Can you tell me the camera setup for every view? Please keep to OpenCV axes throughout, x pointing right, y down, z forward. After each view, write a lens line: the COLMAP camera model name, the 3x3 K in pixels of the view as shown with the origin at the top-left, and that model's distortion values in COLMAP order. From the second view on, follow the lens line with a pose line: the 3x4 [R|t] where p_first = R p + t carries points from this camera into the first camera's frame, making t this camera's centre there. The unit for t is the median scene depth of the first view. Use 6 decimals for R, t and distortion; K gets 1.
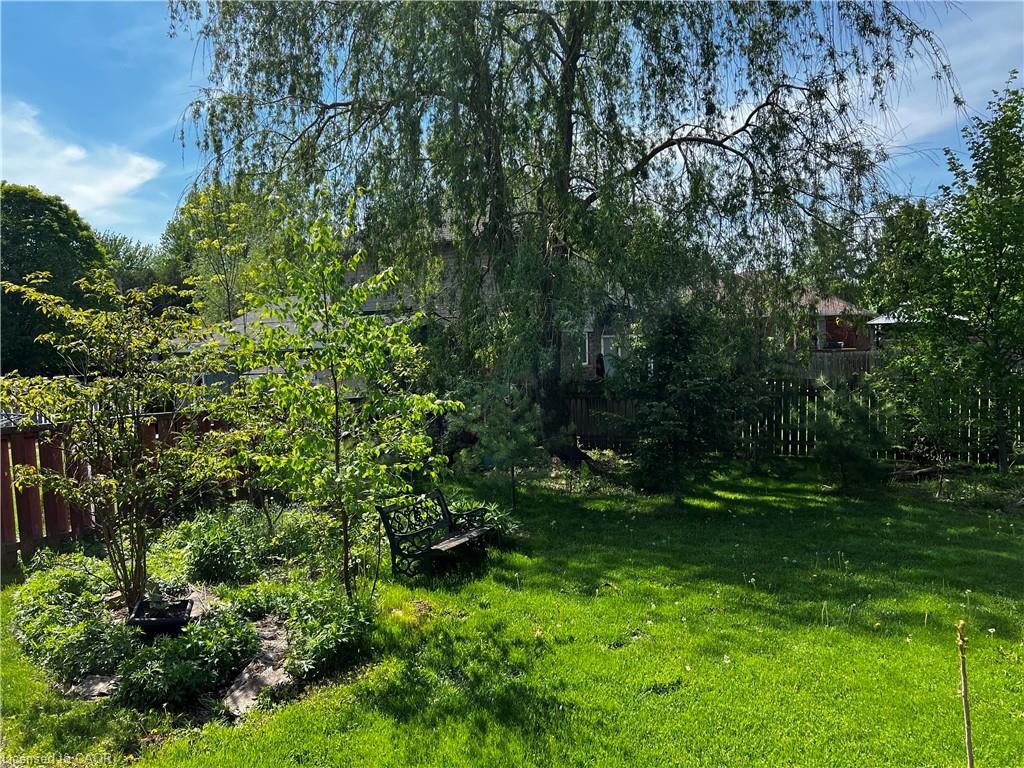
lens RADIAL K [[748.8, 0, 509.0], [0, 748.8, 403.5], [0, 0, 1]] dist [0.029238, -0.045367]
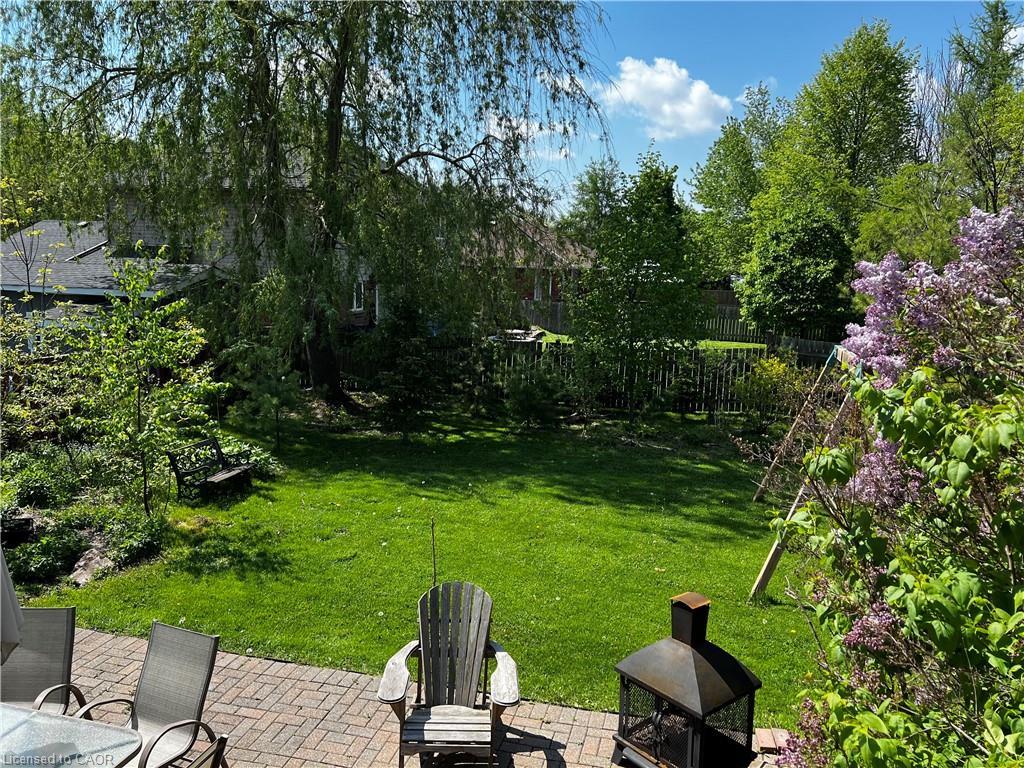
lens RADIAL K [[772.2, 0, 525.2], [0, 772.2, 406.0], [0, 0, 1]] dist [0.002331, 0.000428]
pose [[0.961966, 0.015056, 0.272753, 0.075662], [-0.047375, 0.992545, 0.112297, -0.142559], [-0.269028, -0.120948, 0.955508, -0.559542]]
